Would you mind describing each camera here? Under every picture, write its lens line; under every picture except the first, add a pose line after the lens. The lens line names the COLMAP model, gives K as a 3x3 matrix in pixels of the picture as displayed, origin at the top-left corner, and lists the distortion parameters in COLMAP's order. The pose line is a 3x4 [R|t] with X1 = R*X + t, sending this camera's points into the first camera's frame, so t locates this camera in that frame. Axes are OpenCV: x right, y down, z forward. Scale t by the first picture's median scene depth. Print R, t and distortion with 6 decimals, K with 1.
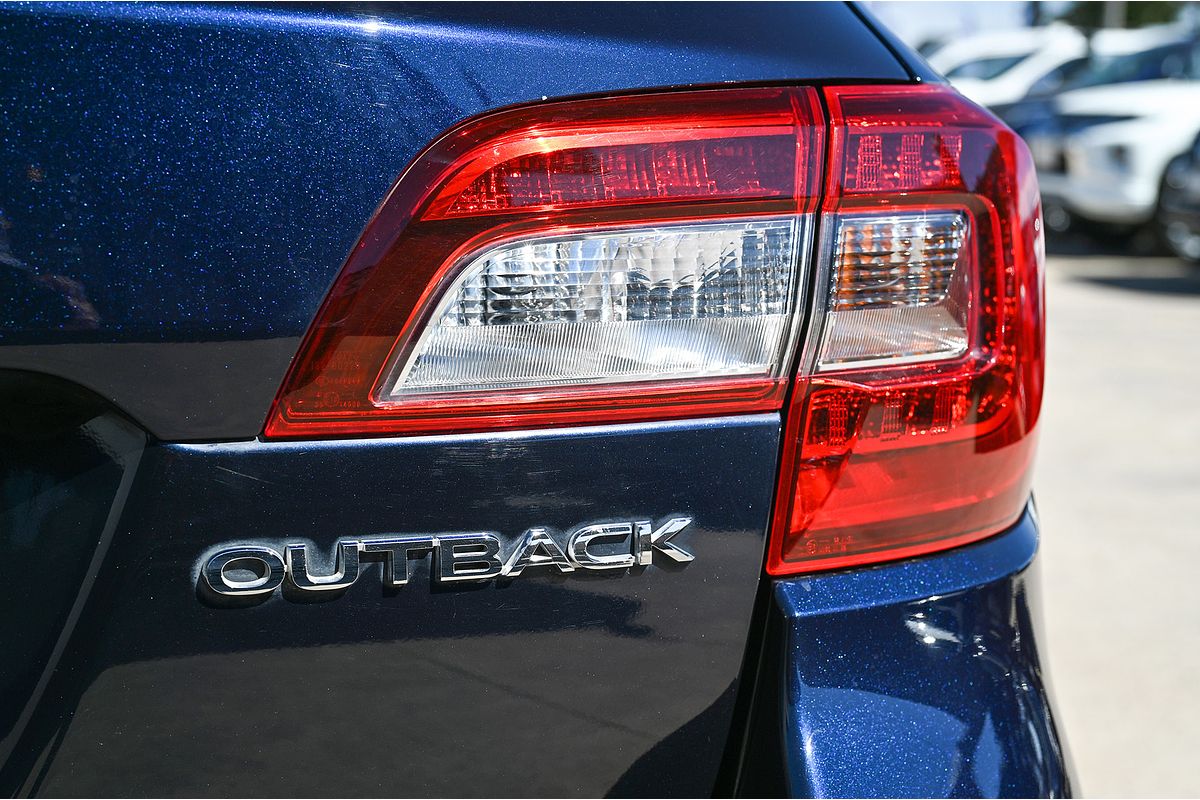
lens RADIAL K [[1798.4, 0, 600.5], [0, 1798.4, 400.3], [0, 0, 1]] dist [0.001293, 0.000000]
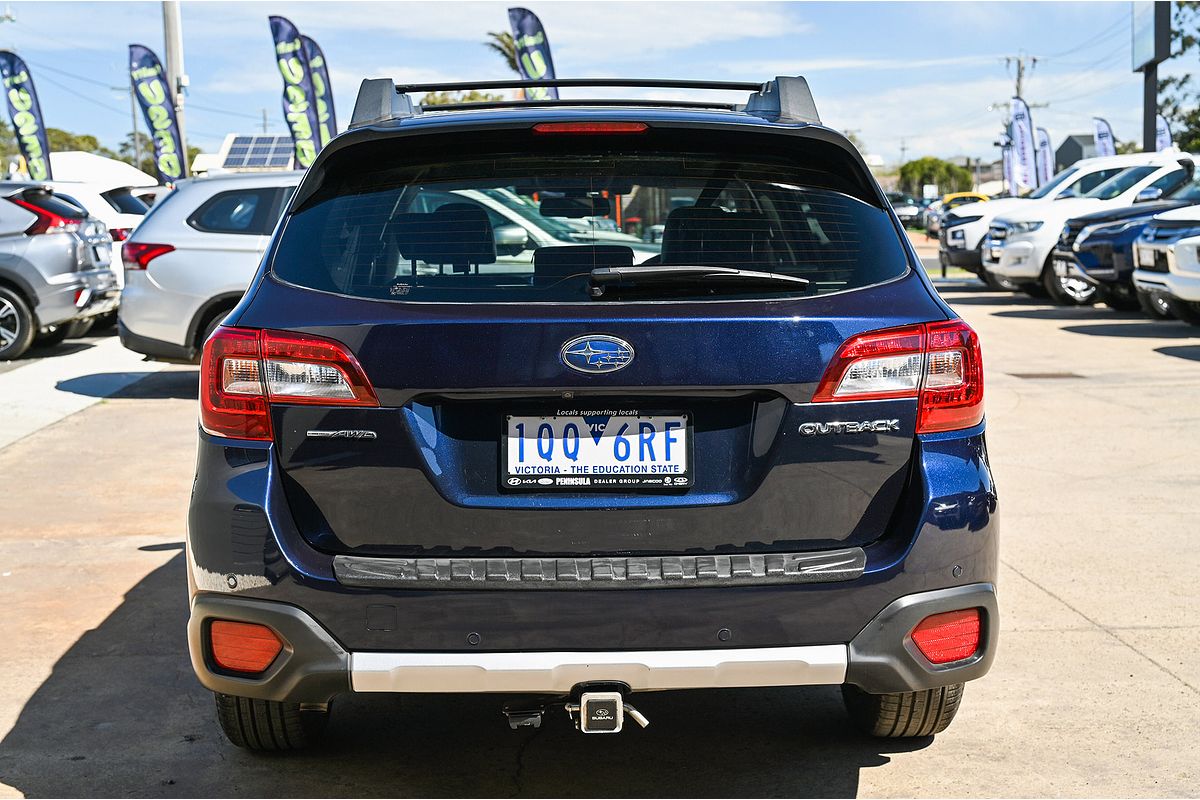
lens RADIAL K [[1621.2, 0, 598.7], [0, 1621.2, 402.6], [0, 0, 1]] dist [0.085326, 0.000000]
pose [[0.993675, -0.023770, -0.109753, -0.248174], [0.019073, 0.998865, -0.043647, 0.183717], [0.110666, 0.041278, 0.993000, -3.151625]]
